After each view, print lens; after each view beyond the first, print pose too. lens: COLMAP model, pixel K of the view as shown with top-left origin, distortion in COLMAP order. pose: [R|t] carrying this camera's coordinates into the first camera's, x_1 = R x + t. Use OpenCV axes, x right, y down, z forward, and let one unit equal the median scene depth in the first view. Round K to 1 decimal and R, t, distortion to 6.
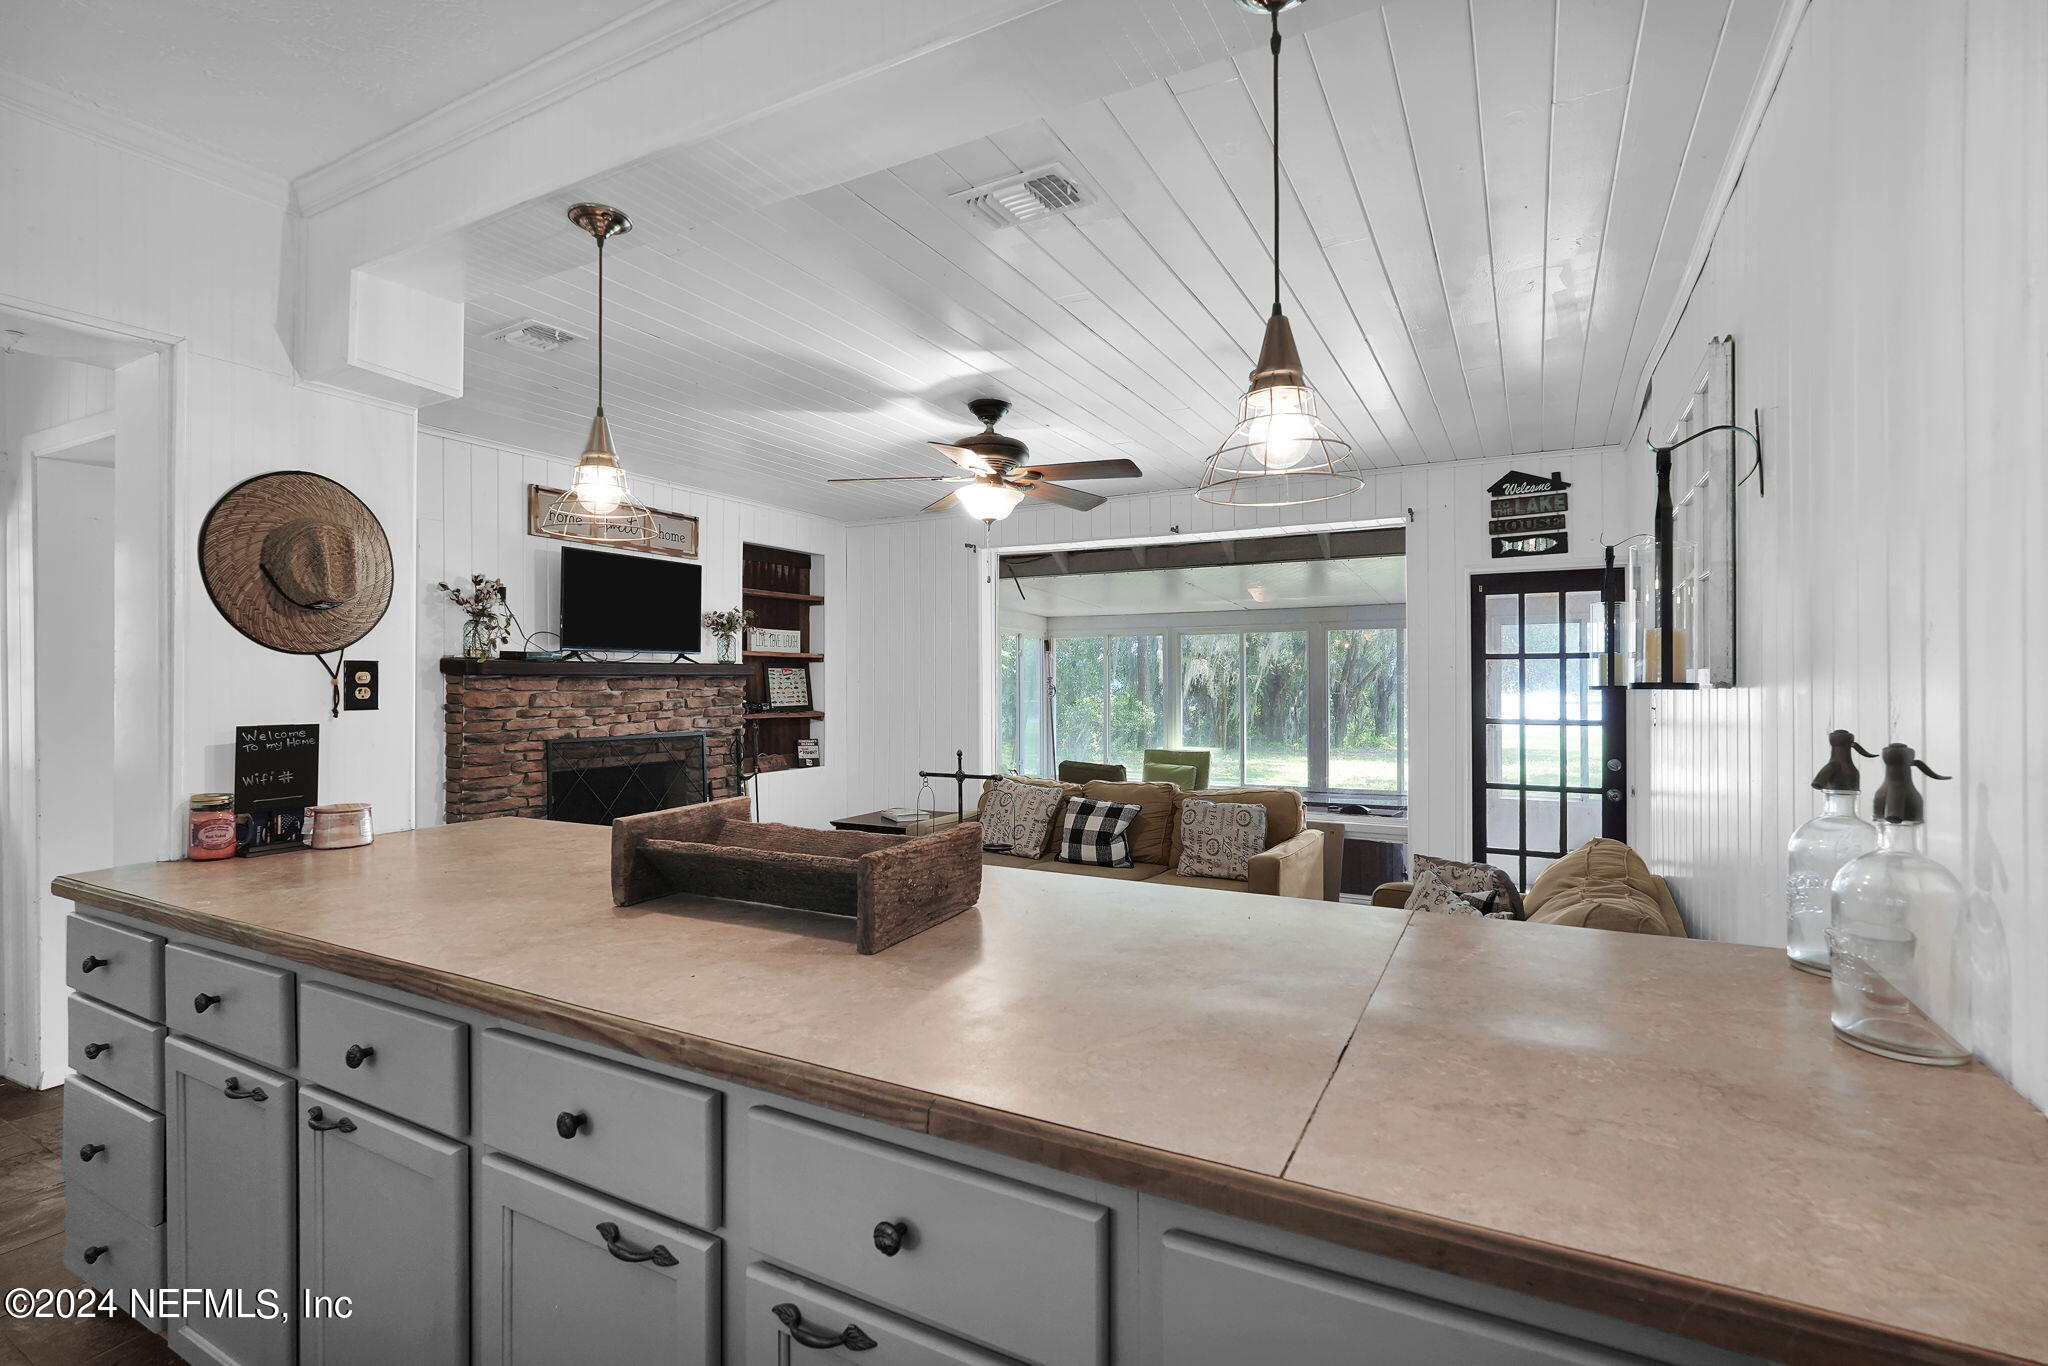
lens RADIAL K [[940.8, 0, 1027.2], [0, 940.8, 680.4], [0, 0, 1]] dist [-0.003704, 0.000848]
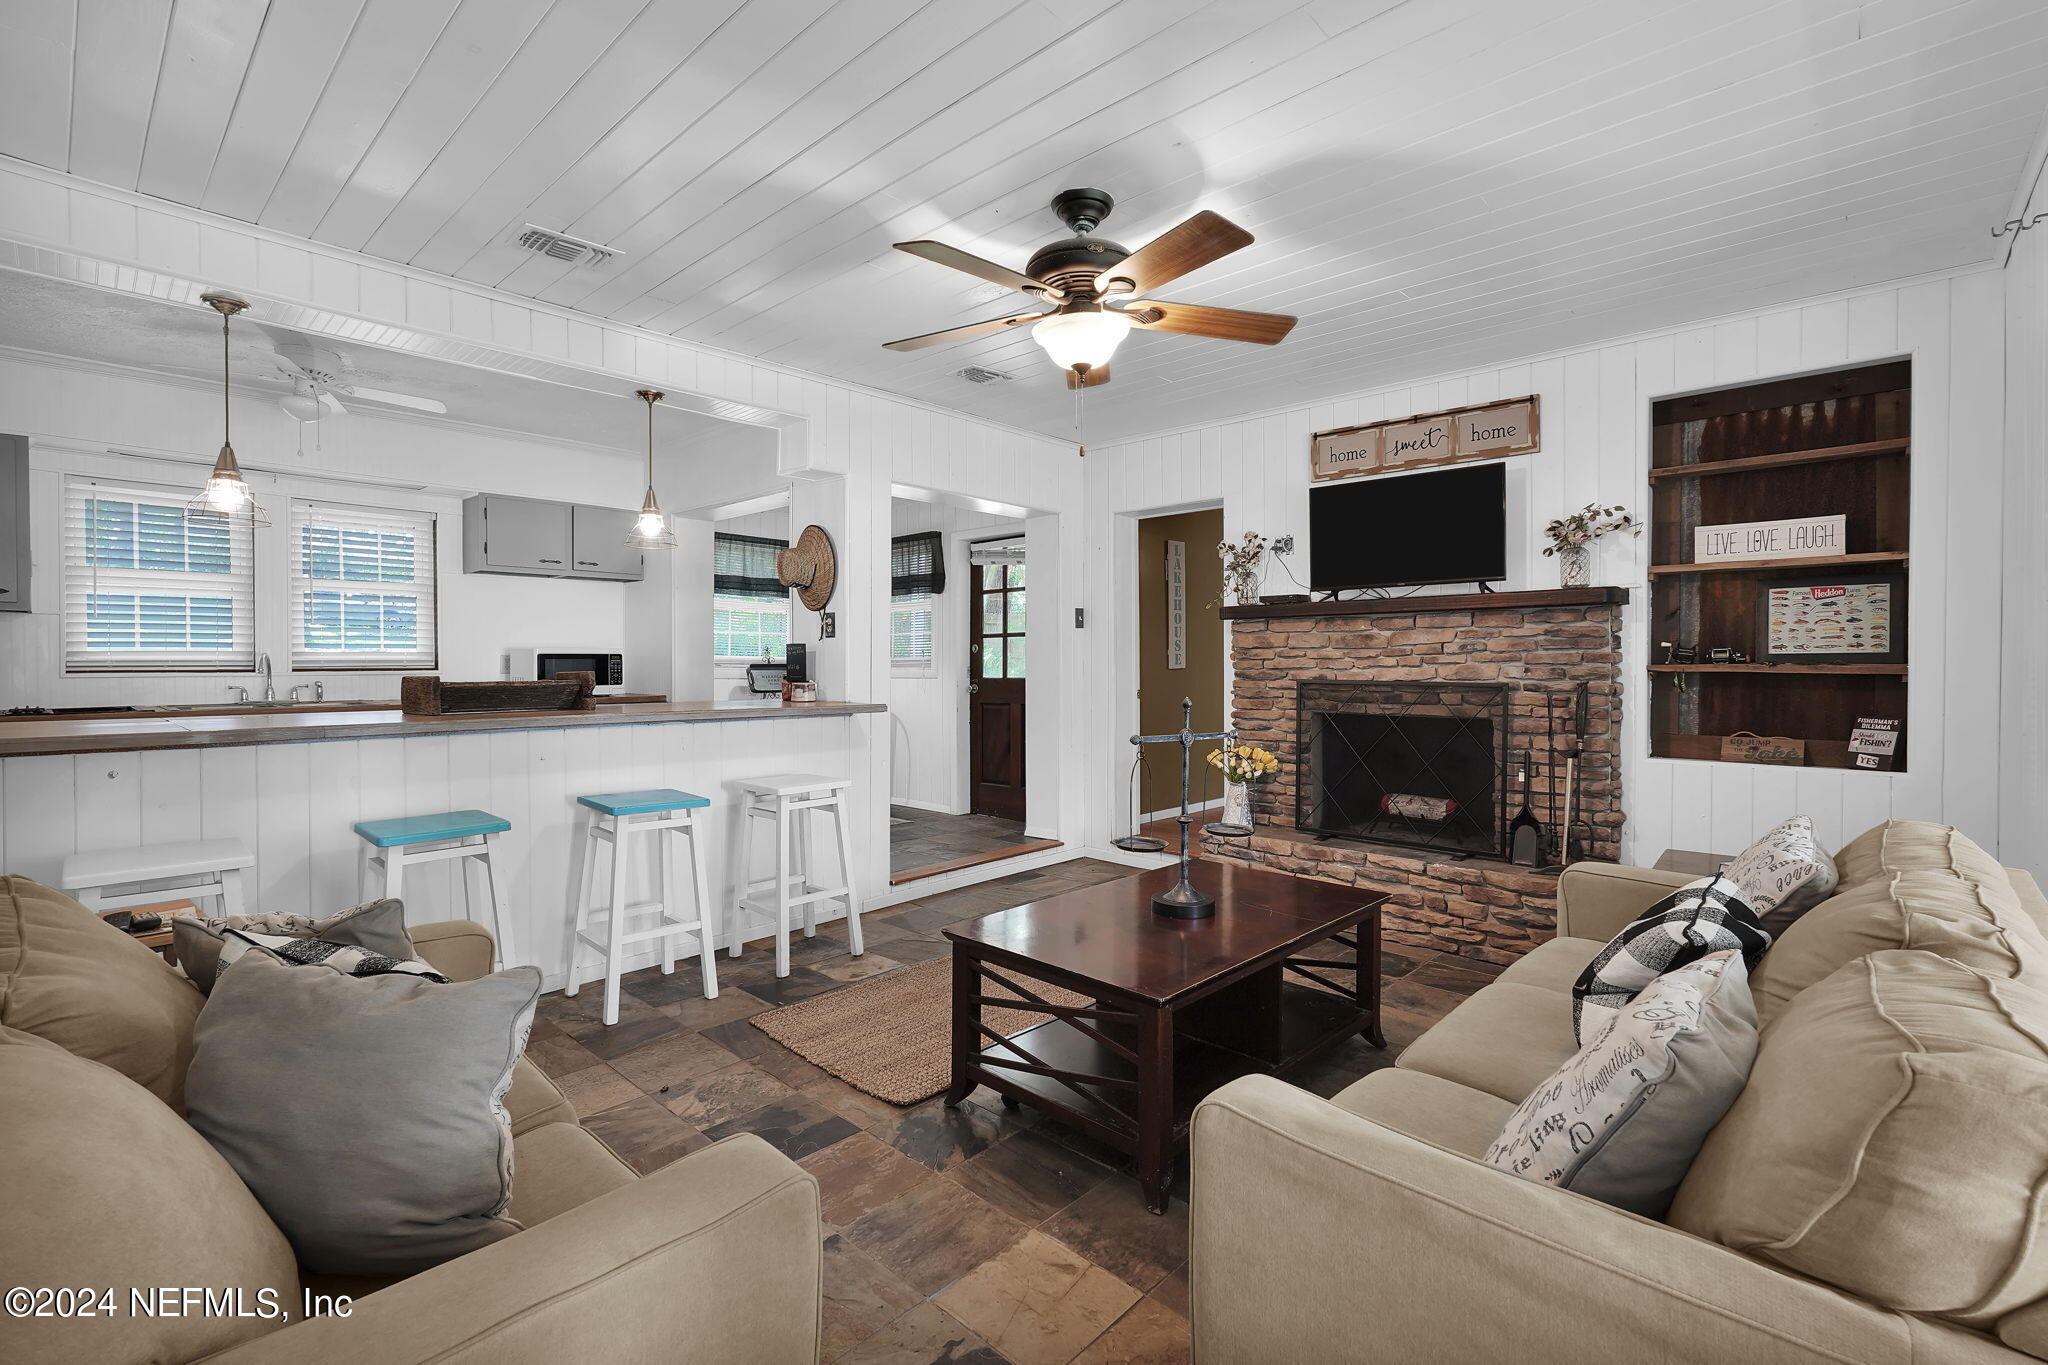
lens RADIAL K [[920.3, 0, 1026.0], [0, 920.3, 667.7], [0, 0, 1]] dist [-0.003698, 0.000389]
pose [[-0.248322, 0.006925, -0.968653, 0.515970], [0.003796, 0.999974, 0.006176, 0.040631], [0.968670, -0.002143, -0.248342, 0.907605]]
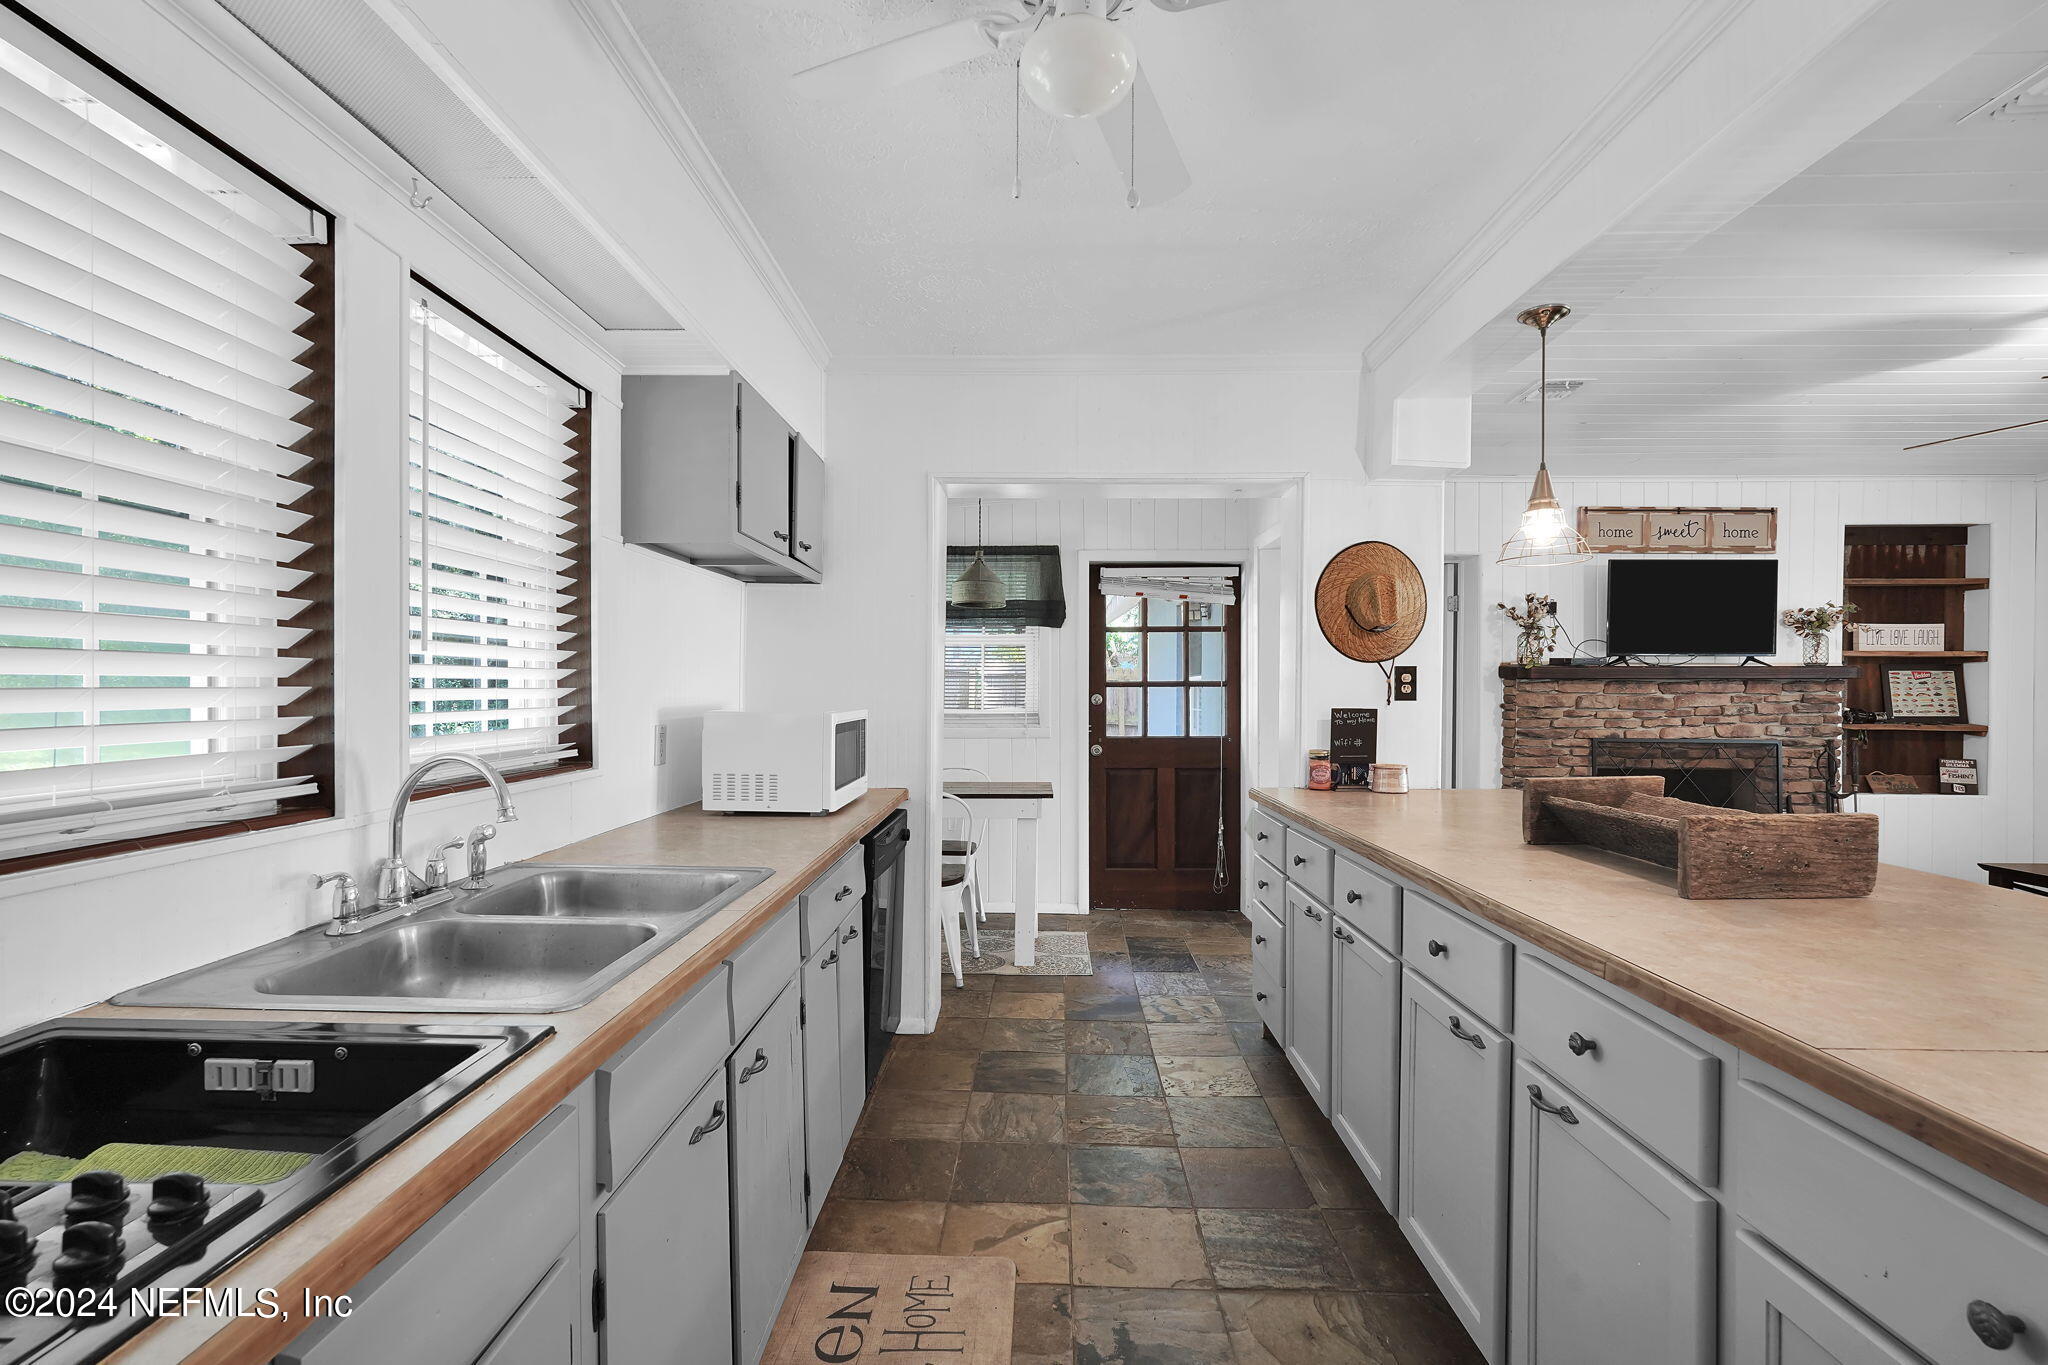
lens RADIAL K [[914.0, 0, 1023.2], [0, 914.0, 694.0], [0, 0, 1]] dist [0.000779, 0.000831]
pose [[0.456324, 0.006984, -0.889786, 0.128364], [-0.003420, 0.999976, 0.006095, 0.007229], [0.889807, 0.000262, 0.456337, -0.075185]]
